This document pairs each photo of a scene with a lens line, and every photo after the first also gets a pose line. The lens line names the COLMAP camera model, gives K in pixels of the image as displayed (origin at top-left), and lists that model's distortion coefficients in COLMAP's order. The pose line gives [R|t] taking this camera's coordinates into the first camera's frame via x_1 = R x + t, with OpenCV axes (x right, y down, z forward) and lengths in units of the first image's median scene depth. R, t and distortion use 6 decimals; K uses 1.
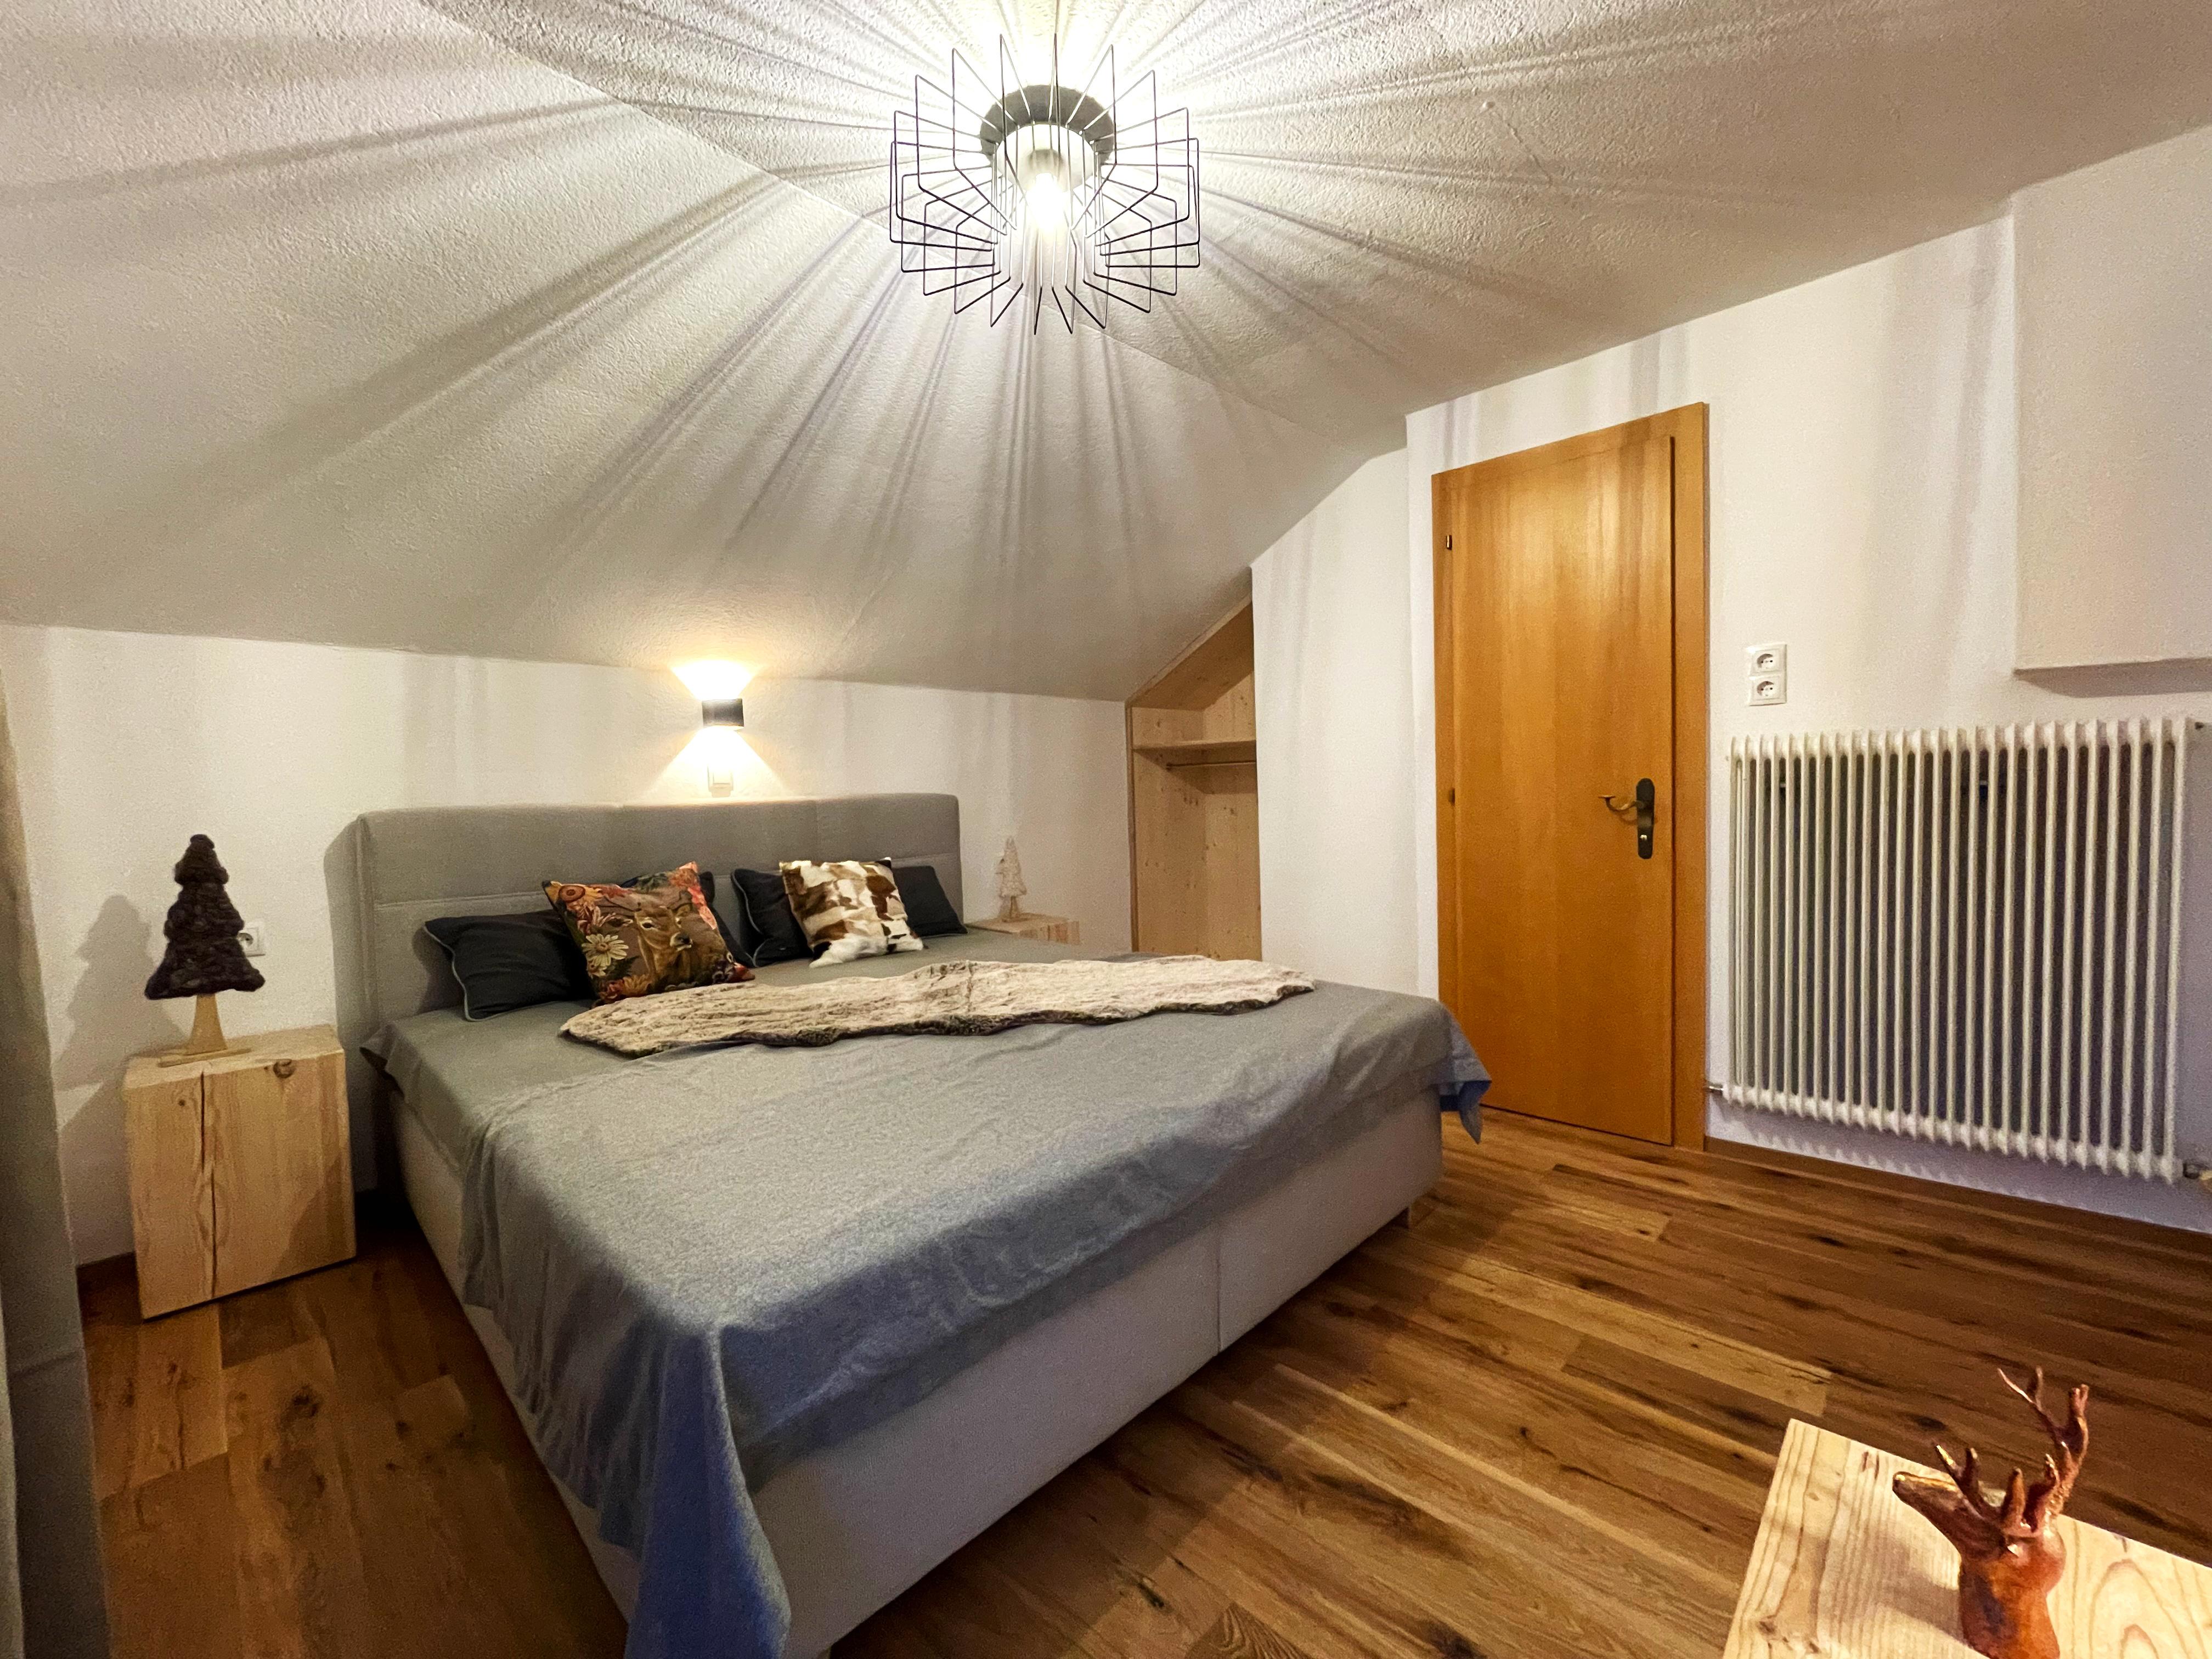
lens RADIAL K [[890.5, 0, 1101.2], [0, 890.5, 832.2], [0, 0, 1]] dist [0.003156, 0.000109]
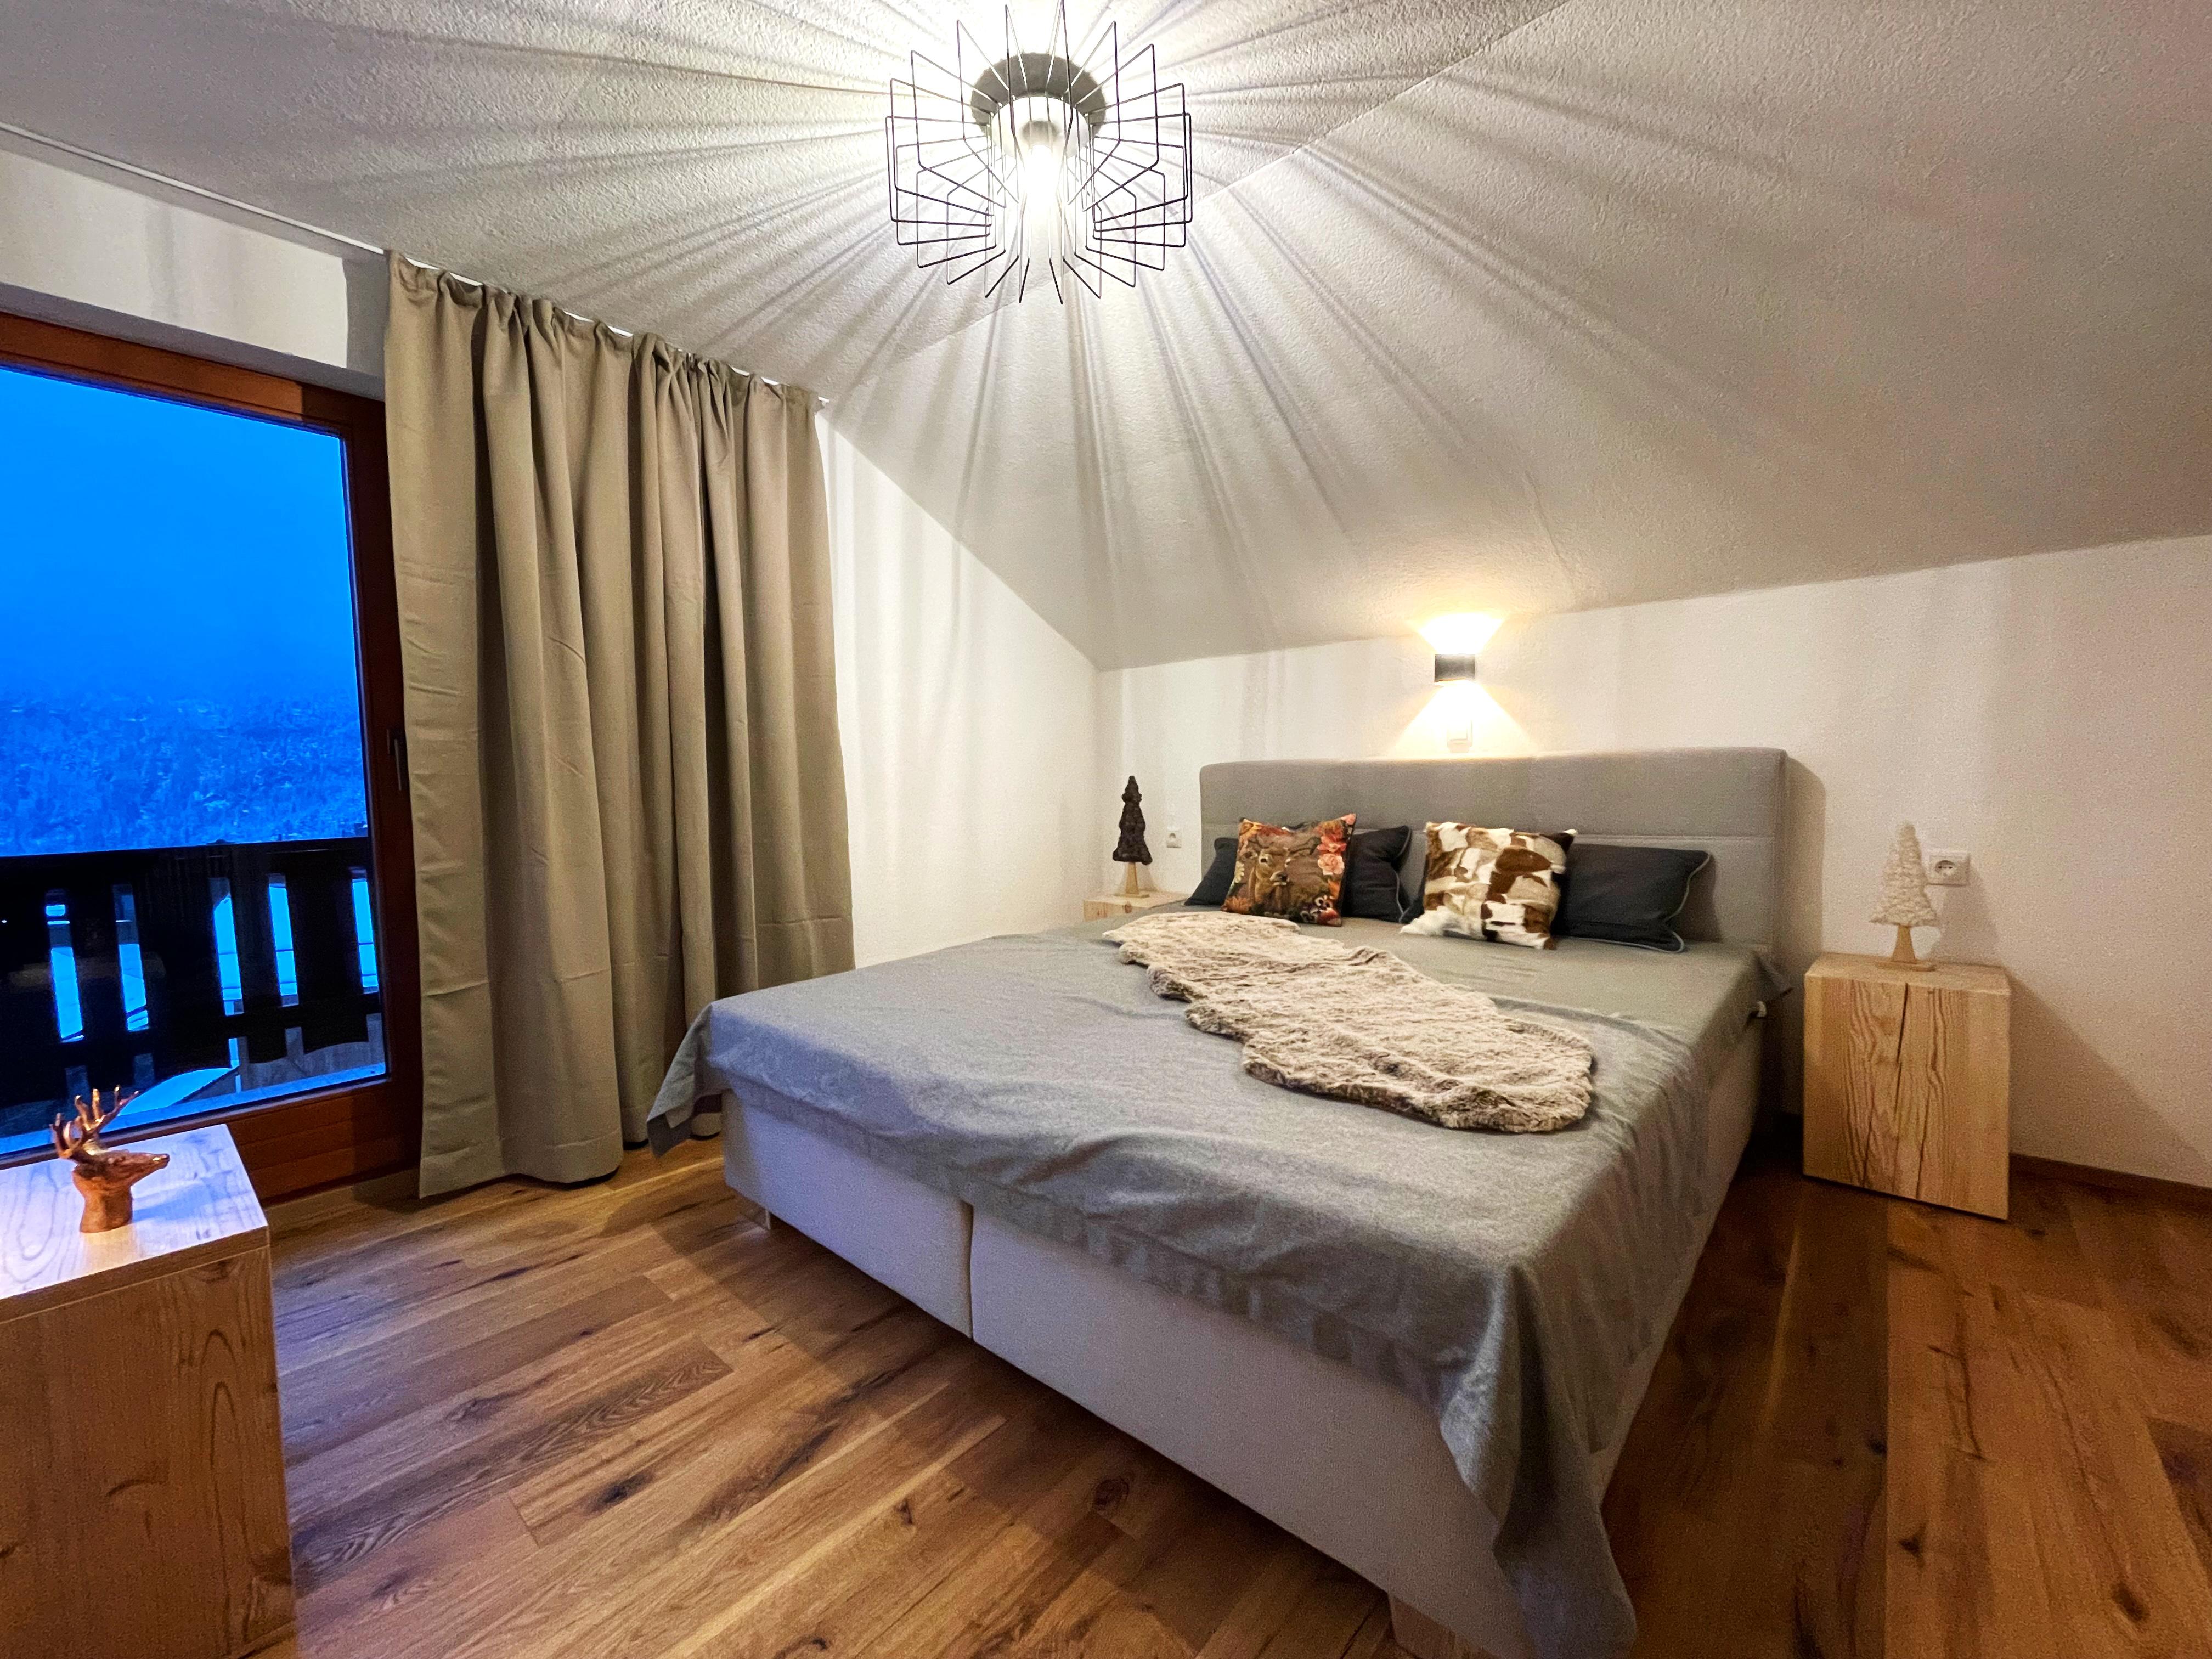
lens RADIAL K [[890.5, 0, 1101.8], [0, 890.5, 829.1], [0, 0, 1]] dist [0.003156, 0.000109]
pose [[0.056373, 0.090779, -0.994274, 0.835181], [-0.027421, 0.995623, 0.089348, -0.050615], [0.998033, 0.022228, 0.058616, 0.844307]]
